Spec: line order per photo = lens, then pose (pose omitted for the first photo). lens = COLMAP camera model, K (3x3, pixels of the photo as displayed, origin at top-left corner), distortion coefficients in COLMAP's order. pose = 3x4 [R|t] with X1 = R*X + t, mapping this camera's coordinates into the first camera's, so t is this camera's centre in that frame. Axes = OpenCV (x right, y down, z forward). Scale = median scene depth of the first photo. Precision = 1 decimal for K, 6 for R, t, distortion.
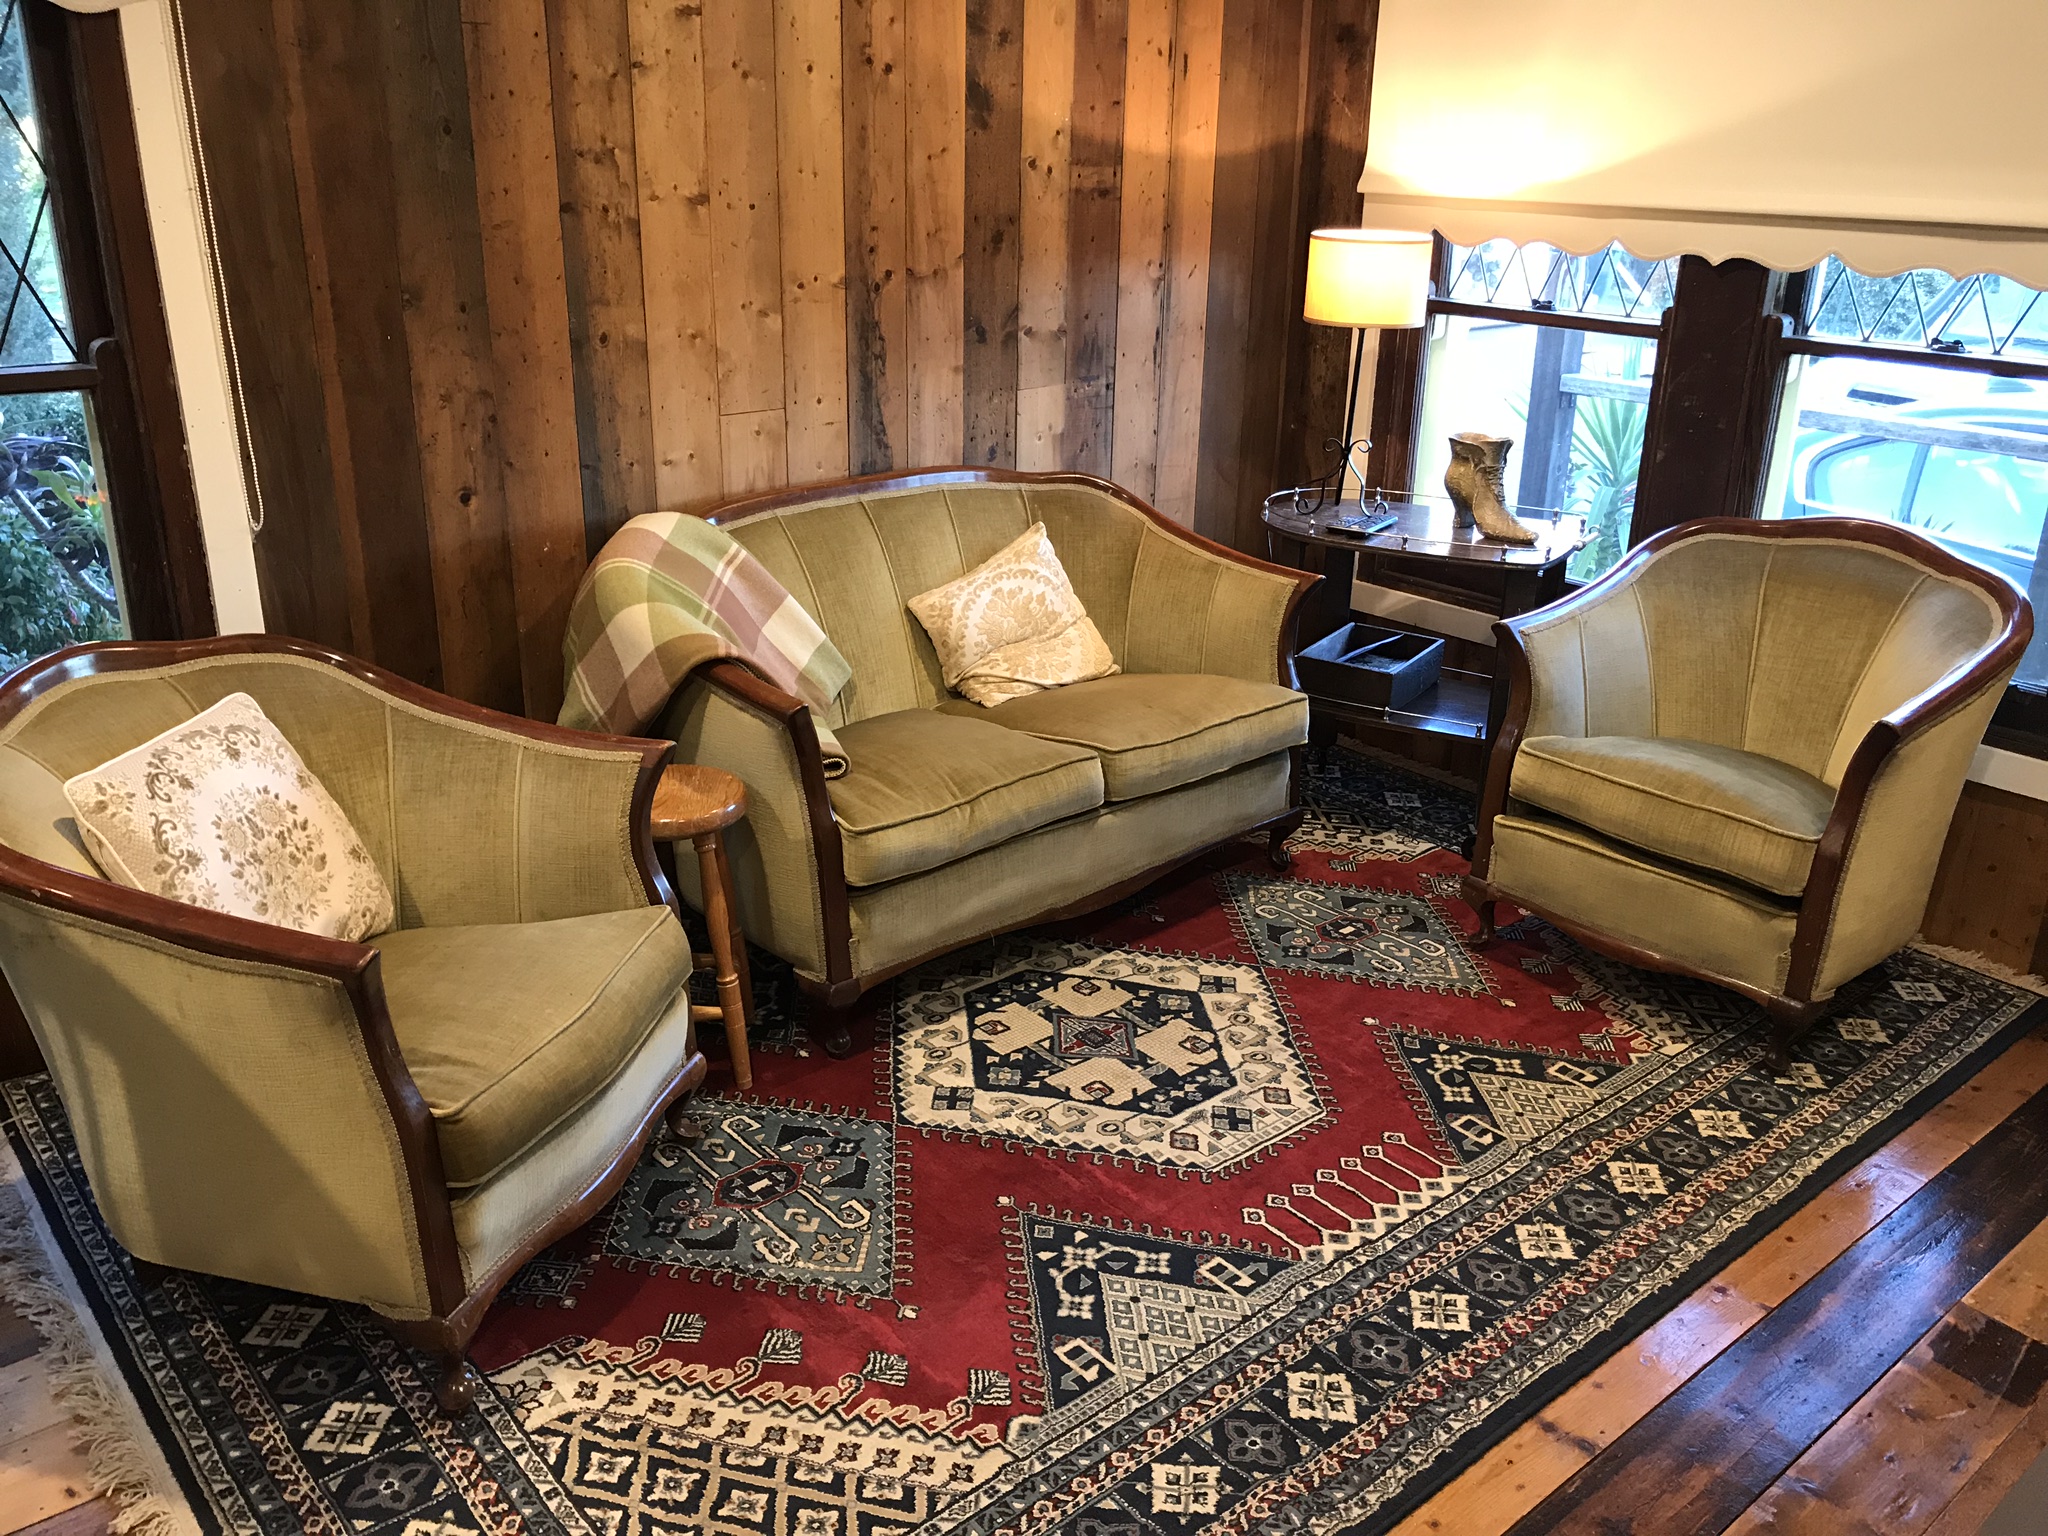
lens RADIAL K [[1689.8, 0, 1014.6], [0, 1689.8, 739.6], [0, 0, 1]] dist [0.043940, -0.040336]
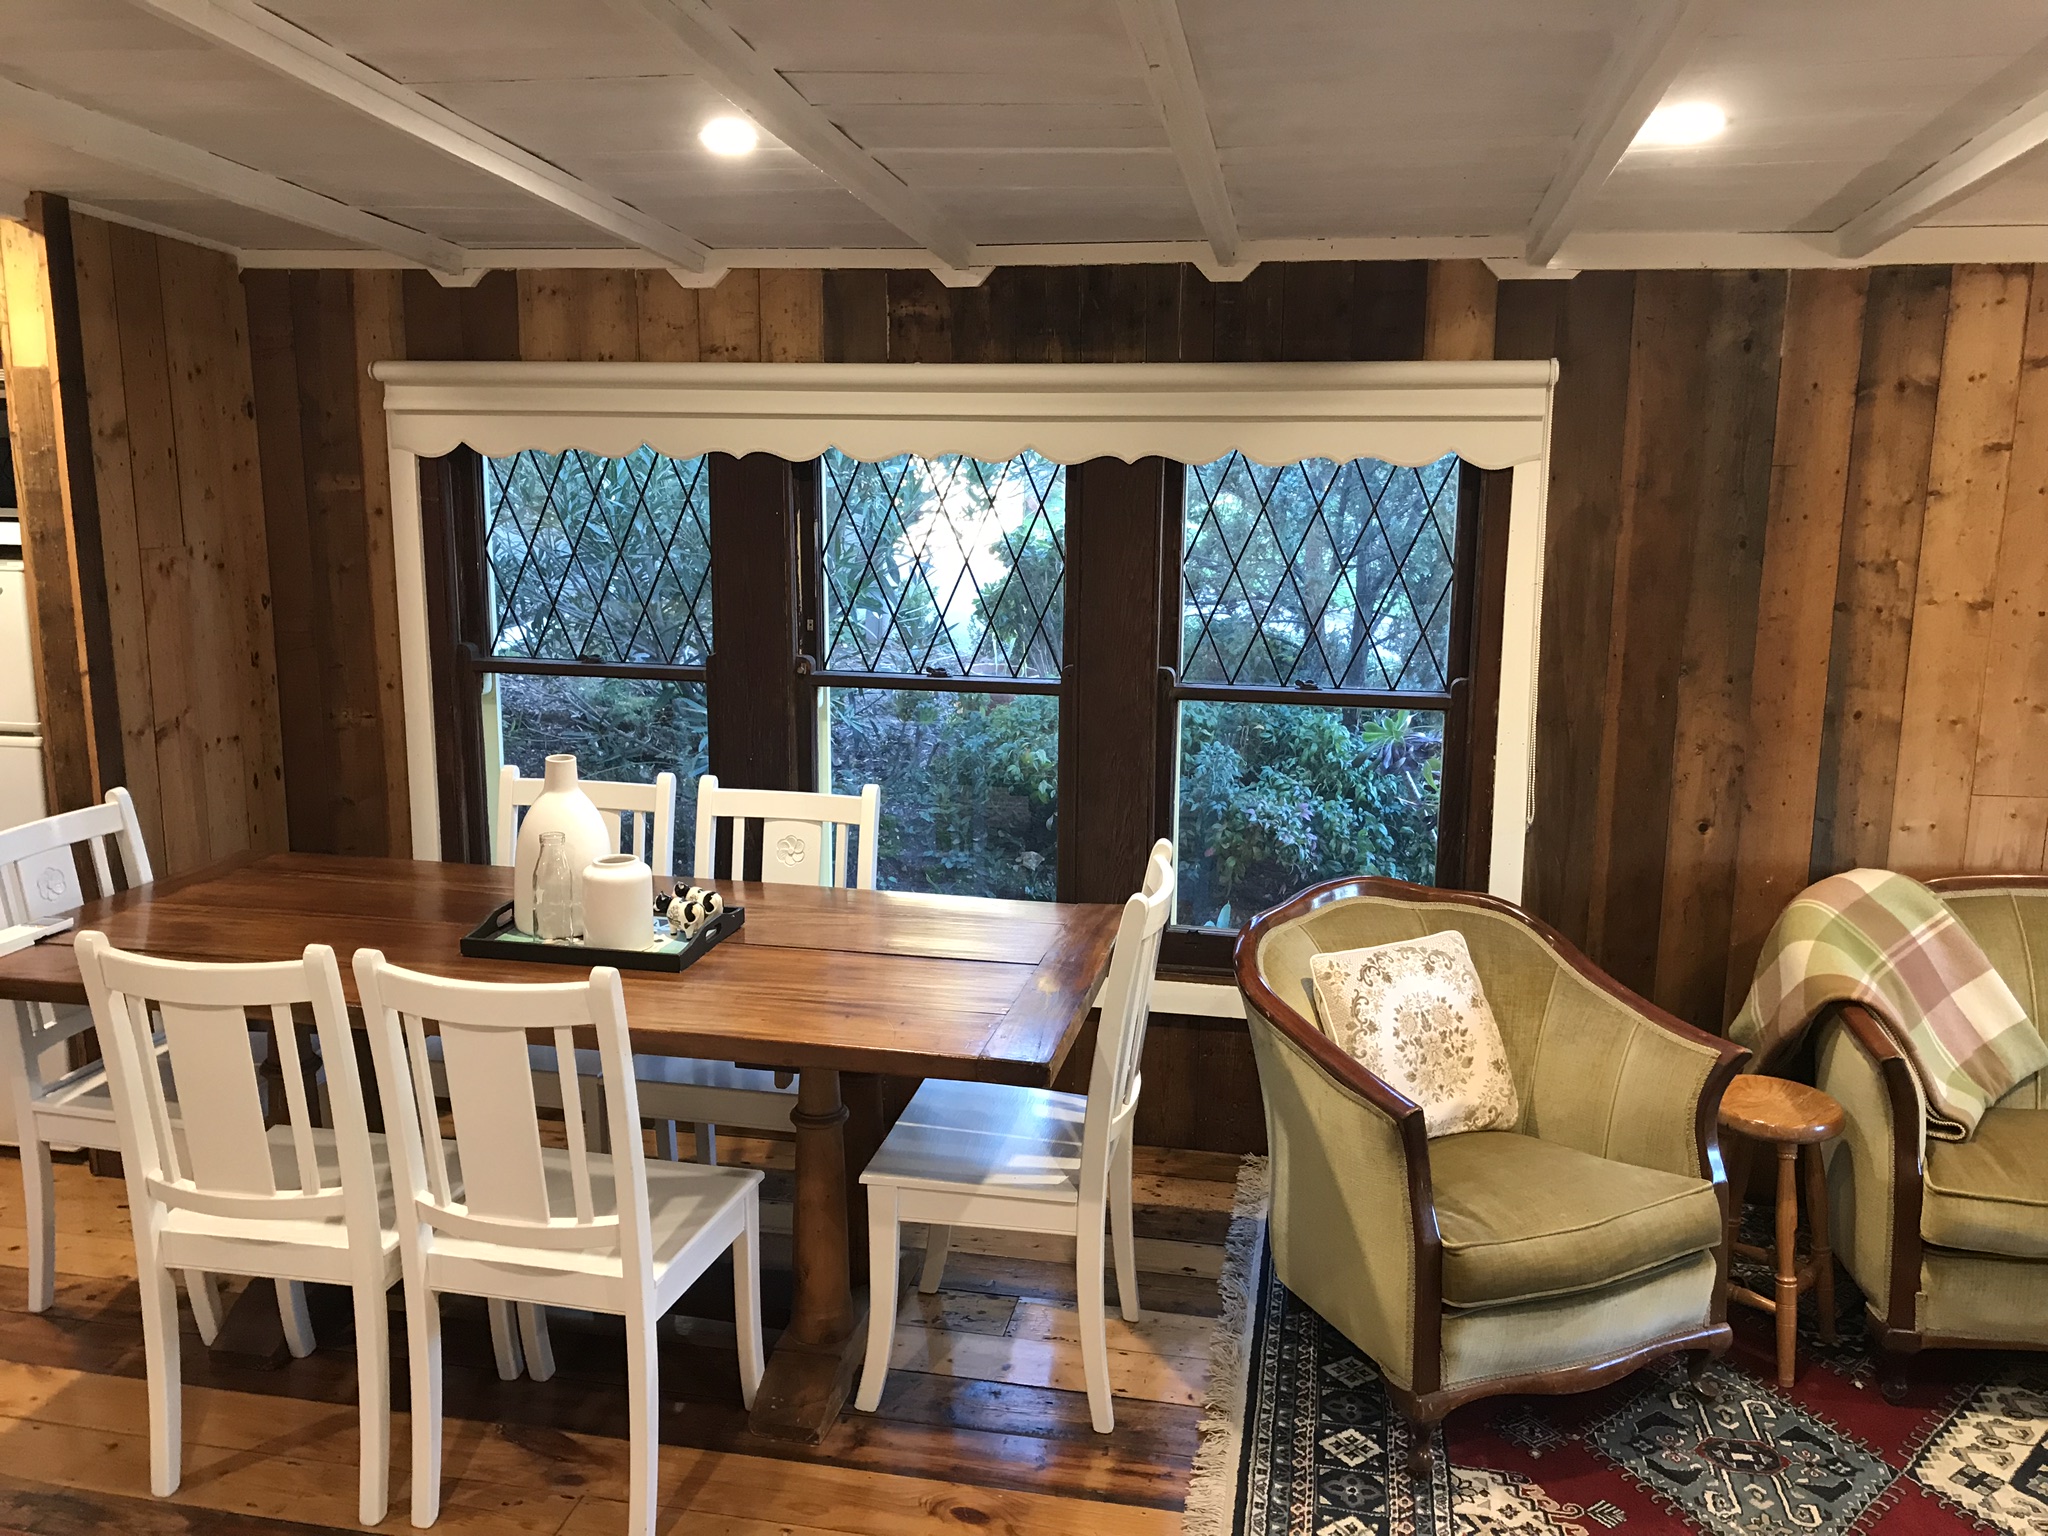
lens RADIAL K [[1689.8, 0, 1023.2], [0, 1689.8, 752.9], [0, 0, 1]] dist [0.043940, -0.040336]
pose [[0.625662, 0.135819, -0.768180, 0.342010], [-0.263881, 0.963525, -0.044567, -0.011204], [0.734107, 0.230593, 0.638681, -0.175851]]
